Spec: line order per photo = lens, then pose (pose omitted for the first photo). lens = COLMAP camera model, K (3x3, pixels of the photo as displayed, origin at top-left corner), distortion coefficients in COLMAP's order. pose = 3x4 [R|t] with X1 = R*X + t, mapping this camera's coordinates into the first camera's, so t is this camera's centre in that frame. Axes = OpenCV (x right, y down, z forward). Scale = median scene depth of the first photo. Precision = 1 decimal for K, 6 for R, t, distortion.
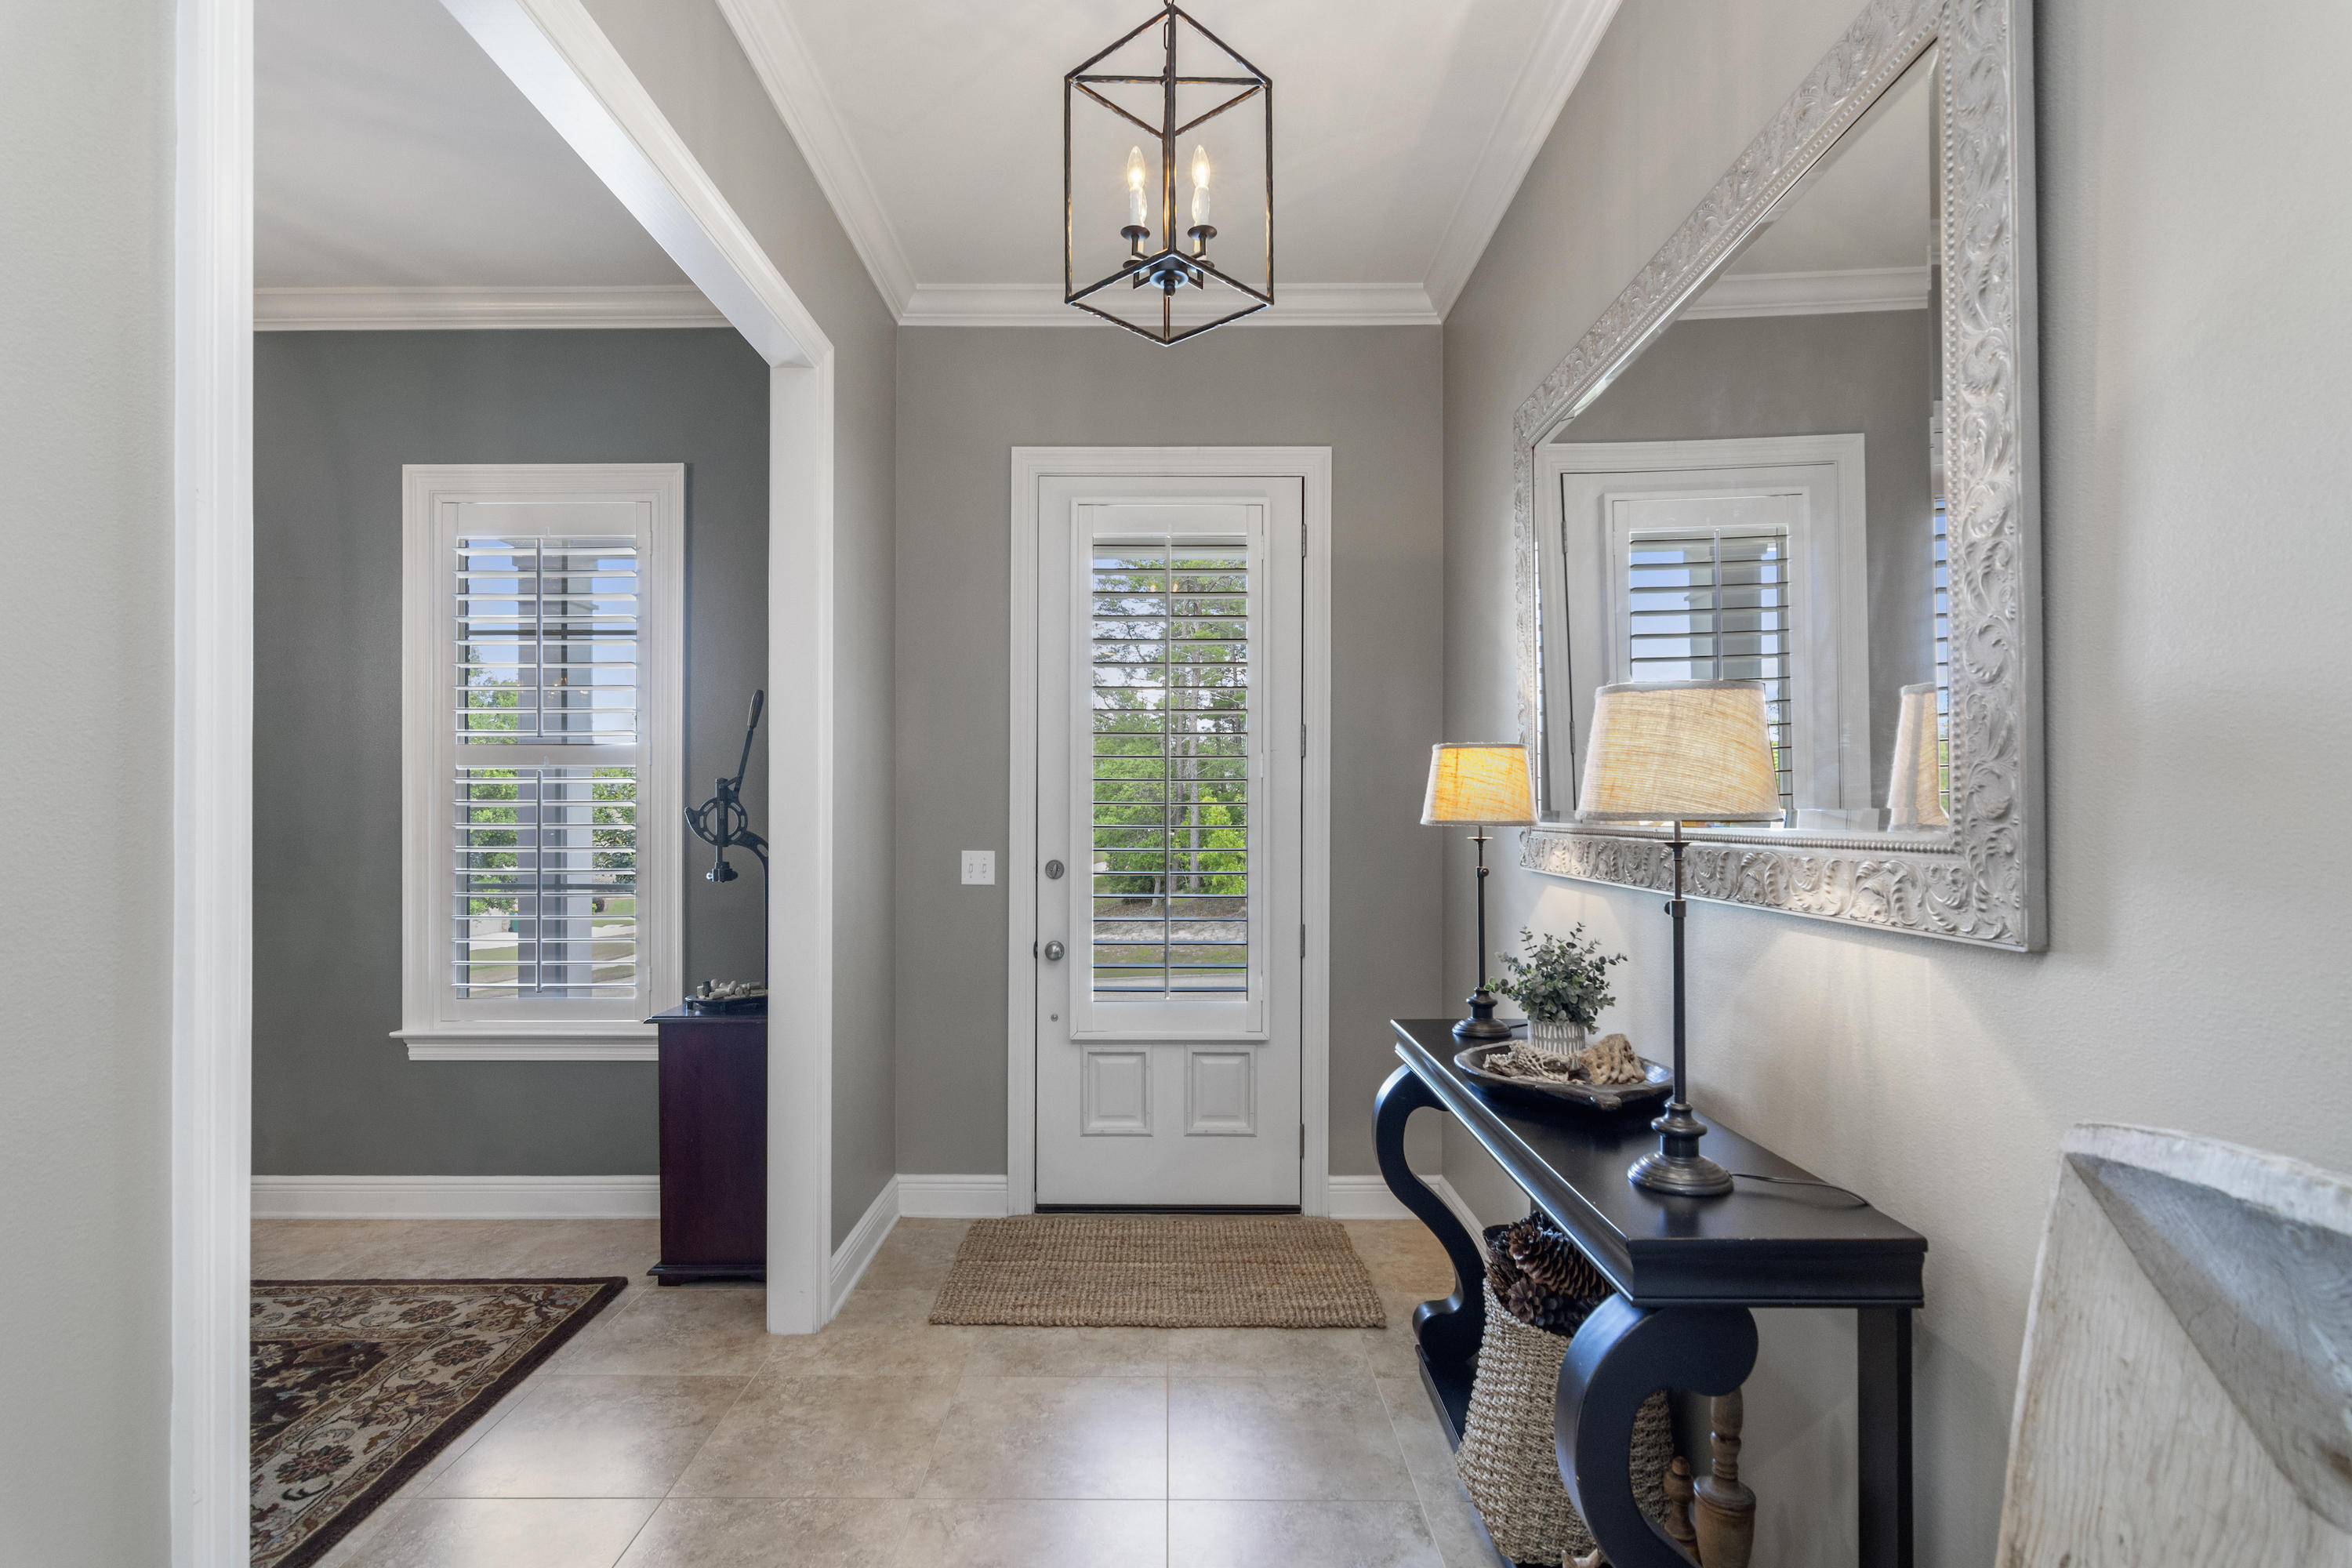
lens RADIAL K [[1143.2, 0, 1179.2], [0, 1143.2, 817.3], [0, 0, 1]] dist [-0.005910, -0.000663]
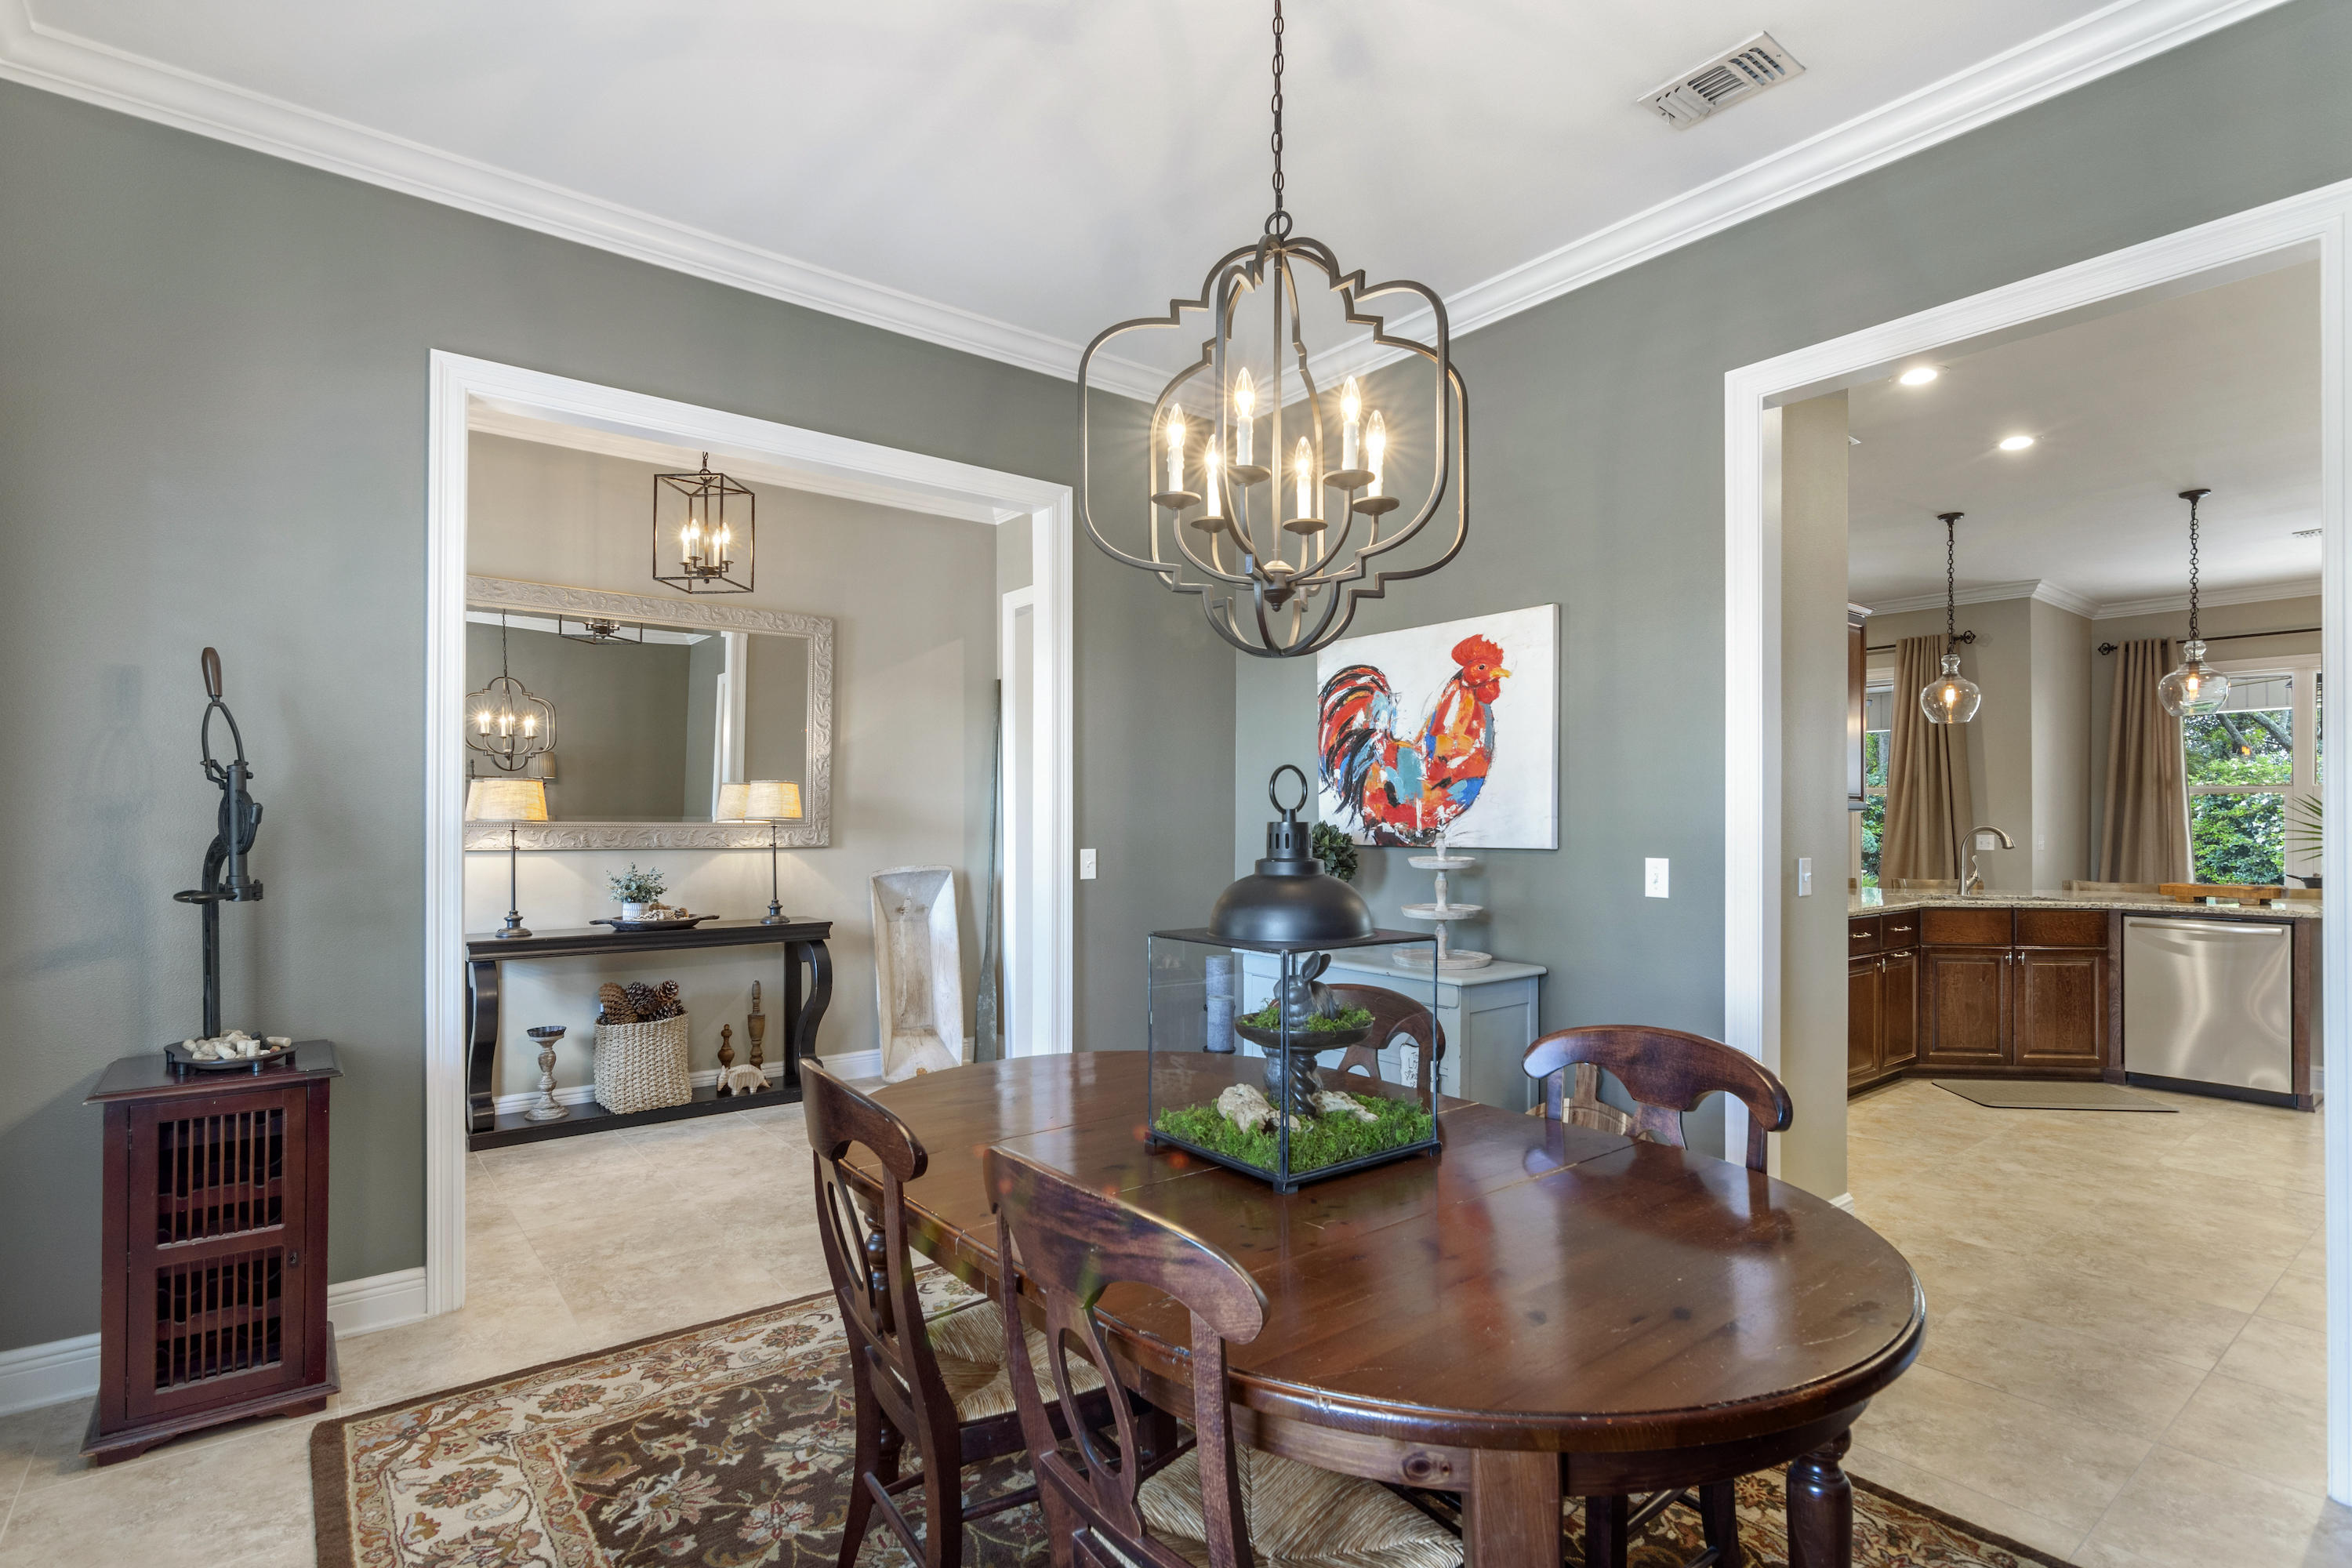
lens RADIAL K [[1143.2, 0, 1179.2], [0, 1143.2, 817.3], [0, 0, 1]] dist [-0.005910, -0.000663]
pose [[-0.626680, 0.004902, 0.779261, -1.623256], [-0.006446, 0.999913, -0.011473, 0.017577], [-0.779250, -0.012213, -0.626594, 1.187112]]
